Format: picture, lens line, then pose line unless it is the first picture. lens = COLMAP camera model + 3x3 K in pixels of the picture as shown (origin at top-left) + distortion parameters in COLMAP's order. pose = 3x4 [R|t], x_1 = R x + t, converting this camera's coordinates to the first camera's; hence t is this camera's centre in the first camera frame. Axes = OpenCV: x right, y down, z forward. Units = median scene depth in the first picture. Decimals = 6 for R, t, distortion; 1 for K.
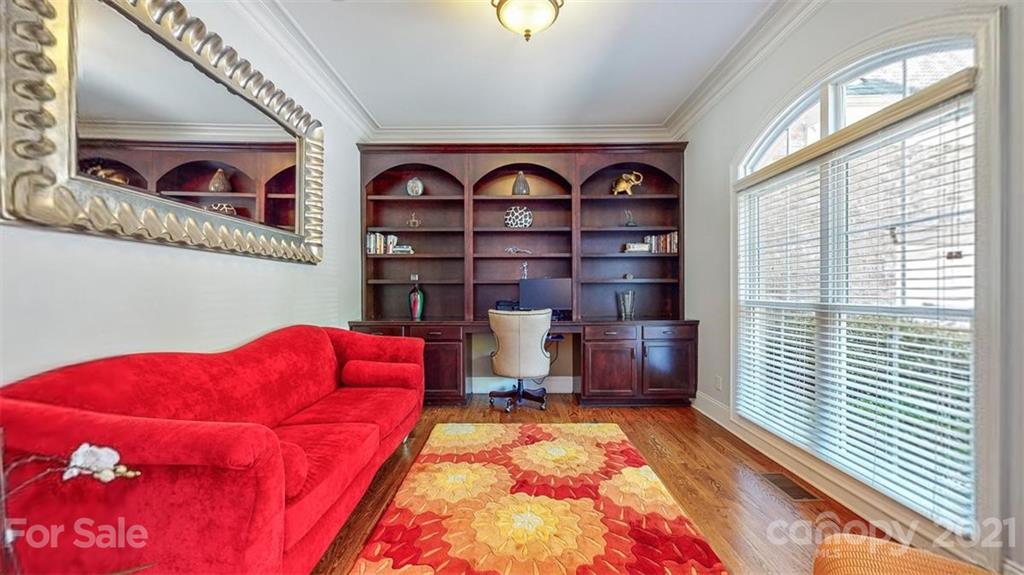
lens RADIAL K [[378.3, 0, 513.2], [0, 378.3, 287.5], [0, 0, 1]] dist [0.001002, 0.000020]
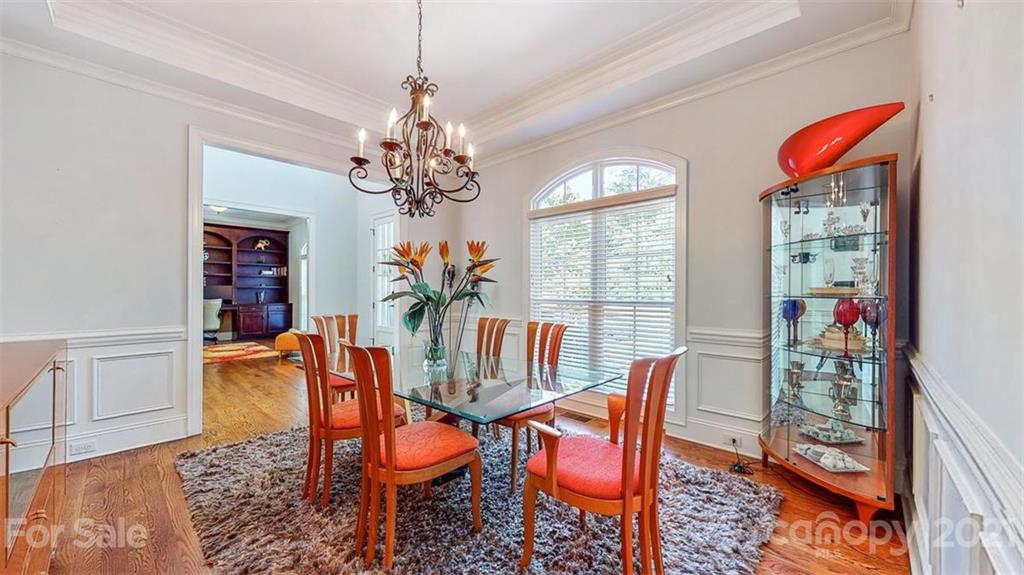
lens RADIAL K [[378.3, 0, 513.4], [0, 378.3, 290.5], [0, 0, 1]] dist [0.001002, 0.000020]
pose [[0.686616, 0.001754, 0.727018, -0.314570], [-0.004700, 0.999987, 0.002026, -0.009145], [-0.727005, -0.004808, 0.686616, -1.665950]]
